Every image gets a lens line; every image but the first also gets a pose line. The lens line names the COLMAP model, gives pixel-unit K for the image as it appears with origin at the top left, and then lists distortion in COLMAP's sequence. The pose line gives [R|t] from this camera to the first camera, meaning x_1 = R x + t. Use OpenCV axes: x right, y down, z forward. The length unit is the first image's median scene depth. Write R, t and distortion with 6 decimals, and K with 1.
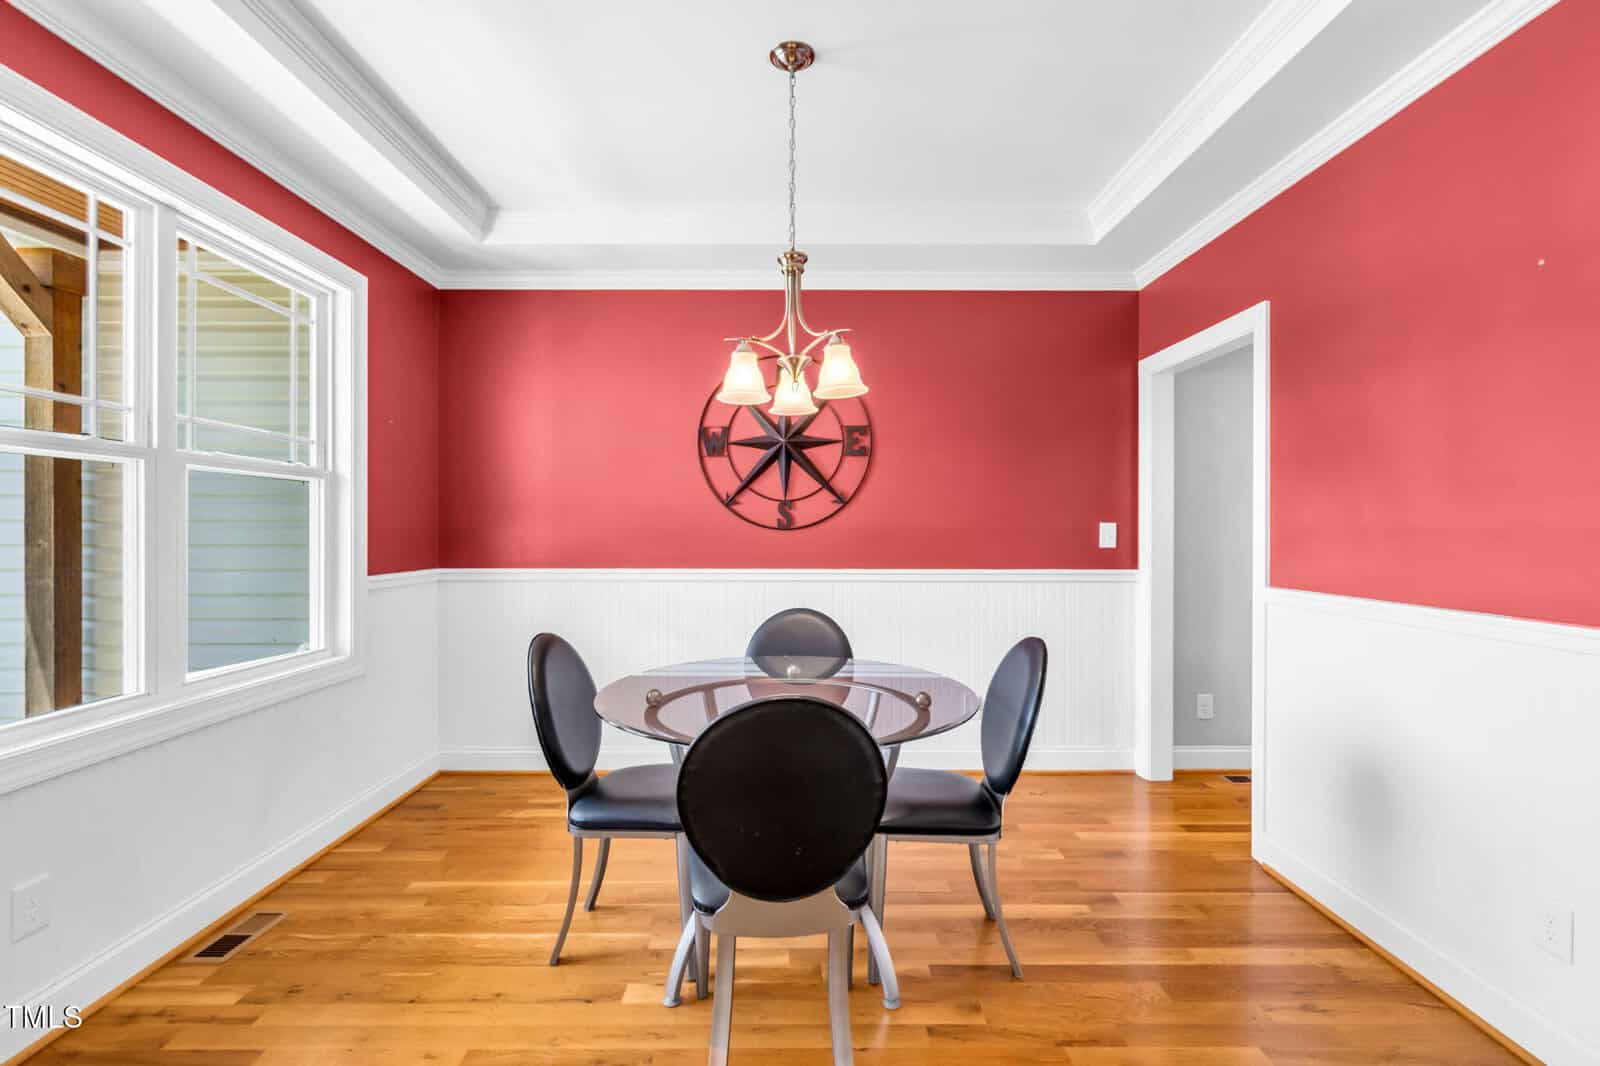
lens RADIAL K [[663.5, 0, 812.6], [0, 663.5, 531.0], [0, 0, 1]] dist [0.001513, 0.000210]
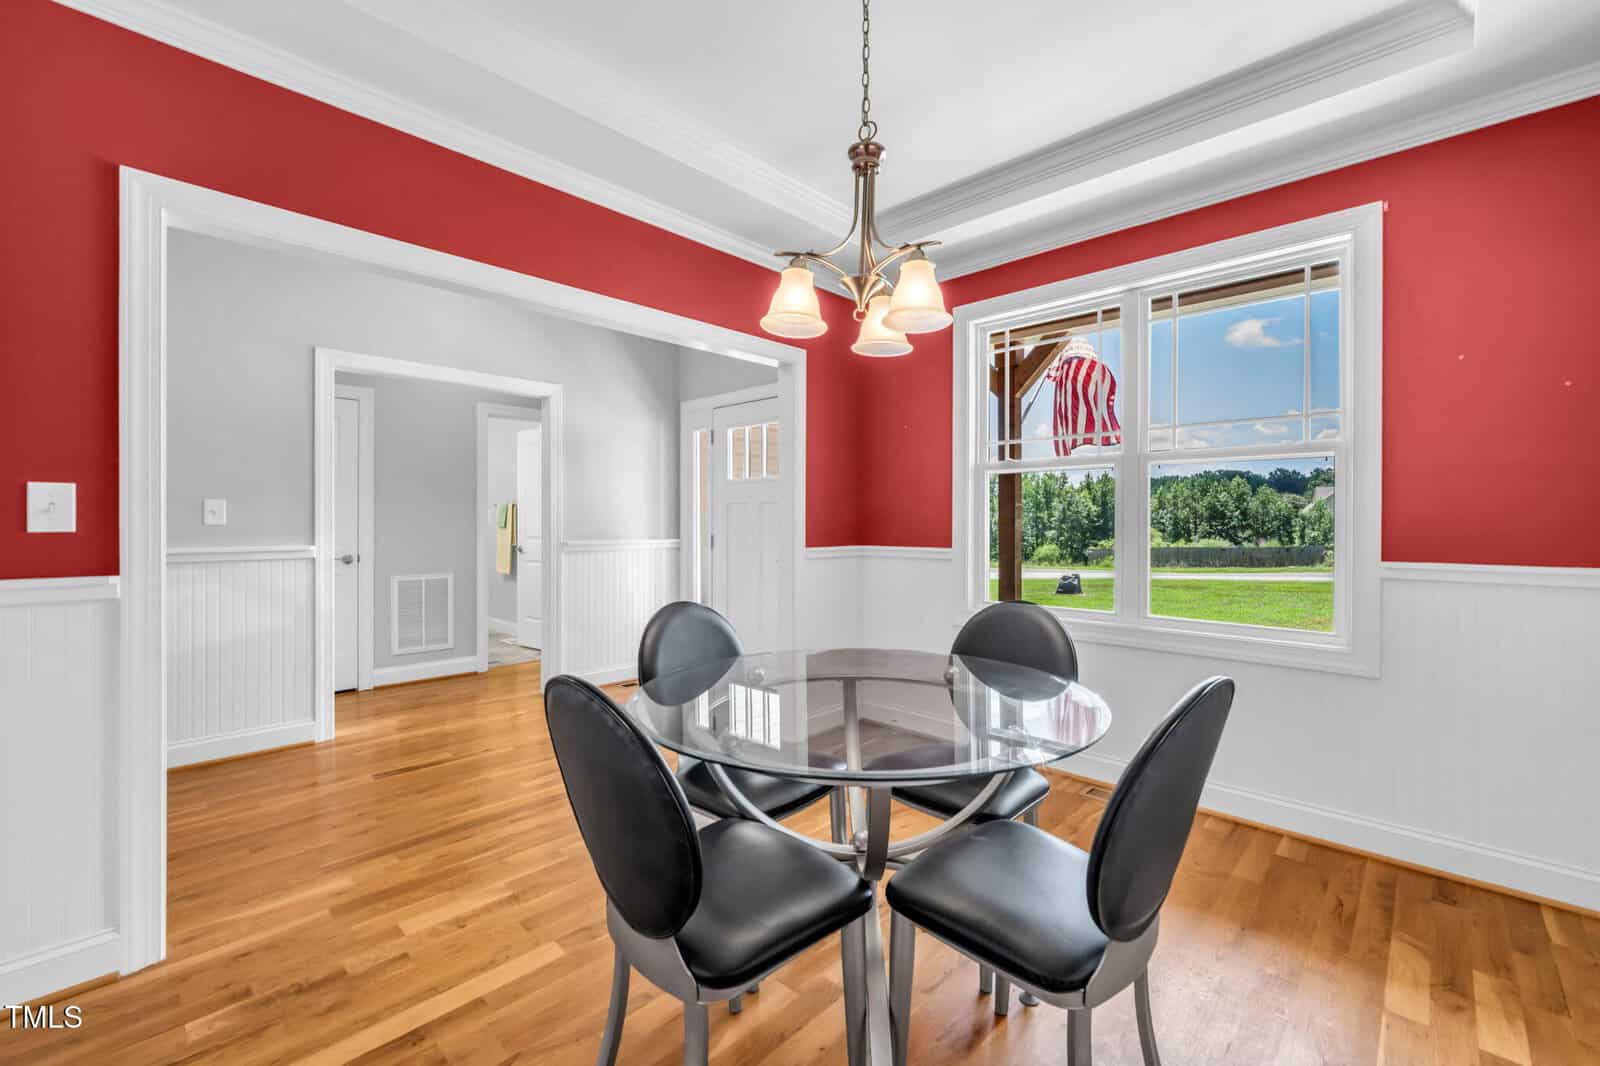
lens RADIAL K [[663.5, 0, 812.6], [0, 663.5, 531.0], [0, 0, 1]] dist [0.001513, 0.000210]
pose [[-0.684710, 0.007268, -0.728779, 0.420446], [-0.008385, 0.999806, 0.017849, 0.021407], [0.728767, 0.018332, -0.684516, 1.062008]]
